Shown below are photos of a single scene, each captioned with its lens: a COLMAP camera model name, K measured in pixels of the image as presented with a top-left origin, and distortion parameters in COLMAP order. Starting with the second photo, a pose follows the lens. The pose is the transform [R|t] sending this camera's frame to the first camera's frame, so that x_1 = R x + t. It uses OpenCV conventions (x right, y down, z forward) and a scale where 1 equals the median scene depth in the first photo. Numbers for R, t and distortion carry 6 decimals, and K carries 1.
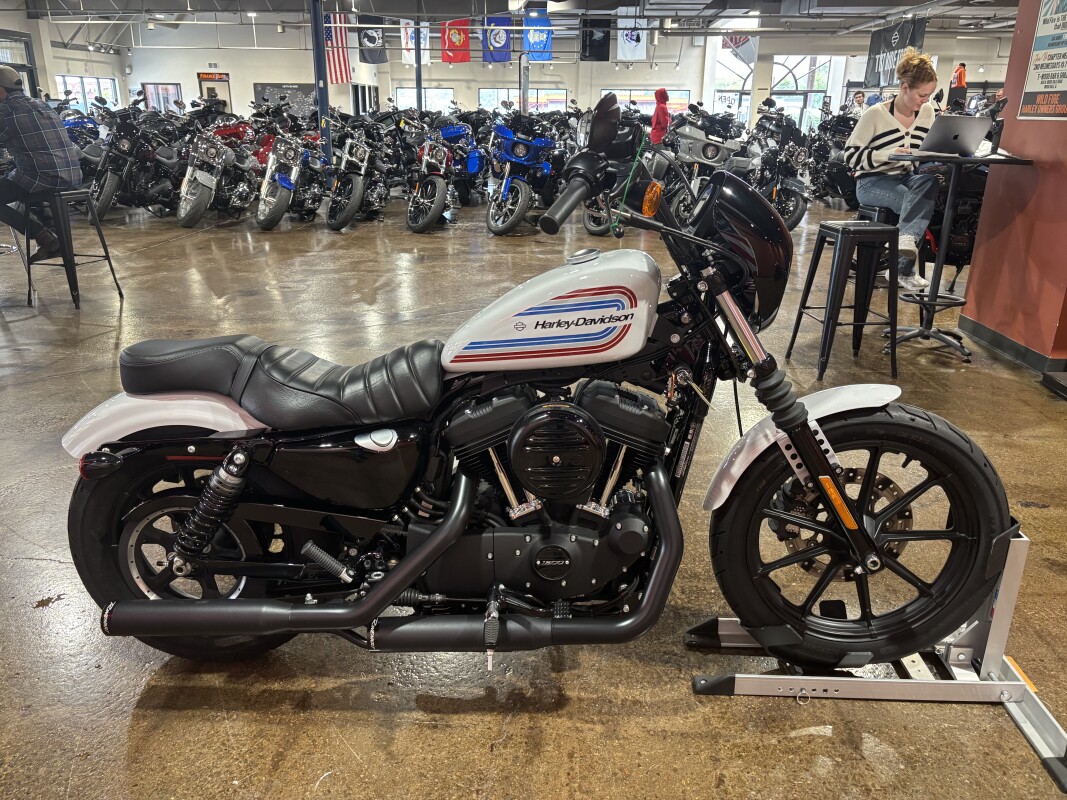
lens RADIAL K [[794.4, 0, 525.2], [0, 794.4, 401.7], [0, 0, 1]] dist [0.054698, -0.056678]
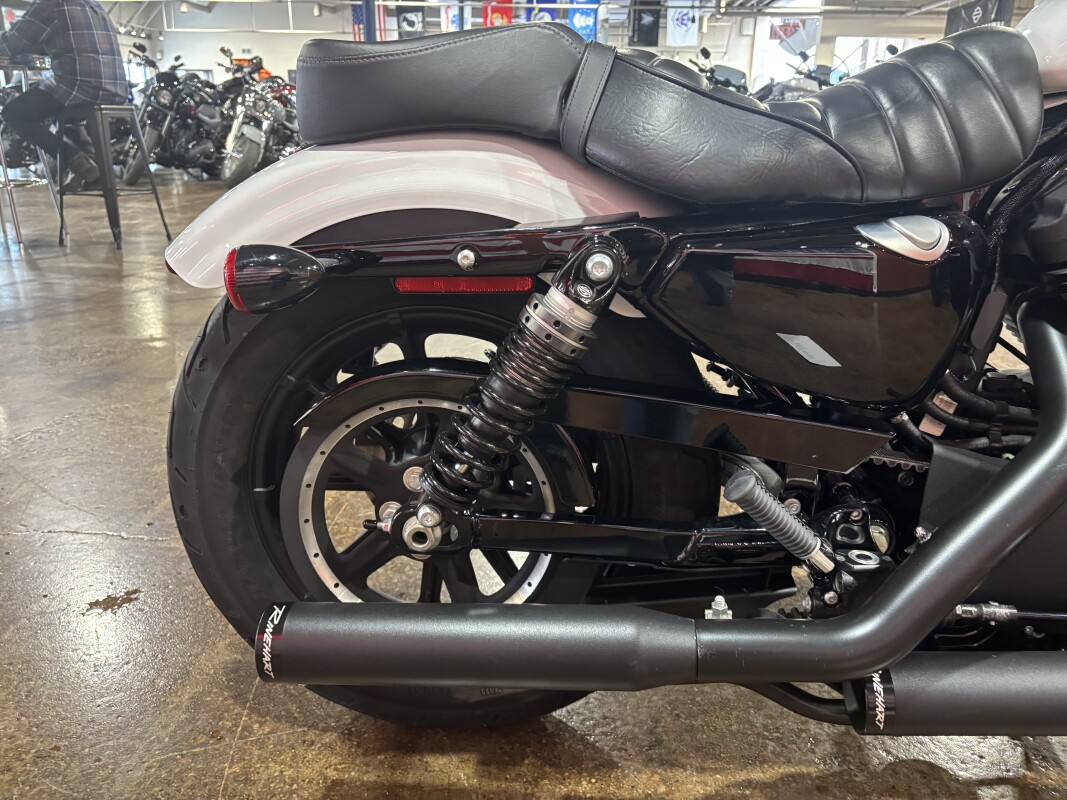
lens RADIAL K [[798.5, 0, 533.5], [0, 798.5, 400.0], [0, 0, 1]] dist [0.054729, -0.058429]
pose [[0.999840, 0.011248, -0.013936, -0.126440], [-0.011407, 0.999870, -0.011380, 0.047765], [0.013807, 0.011538, 0.999838, 0.191543]]
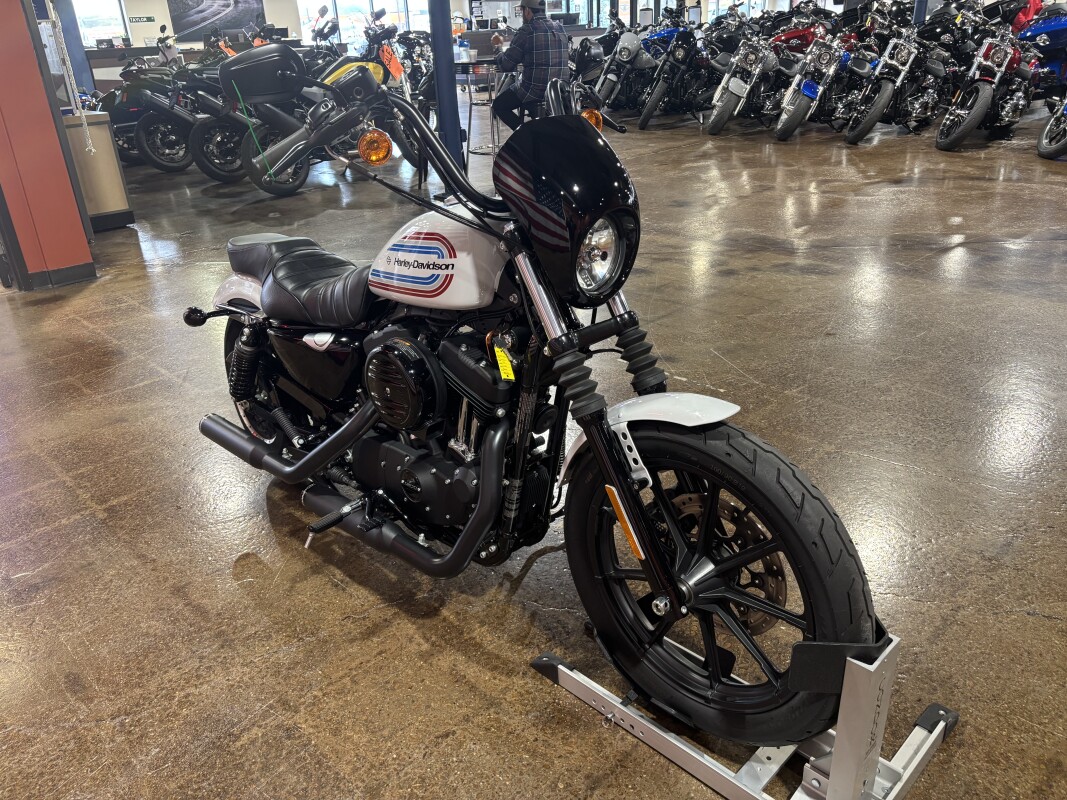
lens RADIAL K [[798.5, 0, 533.5], [0, 798.5, 400.0], [0, 0, 1]] dist [0.054729, -0.058429]
pose [[0.736584, 0.249648, -0.628585, 0.273458], [-0.180489, 0.968235, 0.173044, -0.042946], [0.651819, -0.014009, 0.758245, 0.097977]]
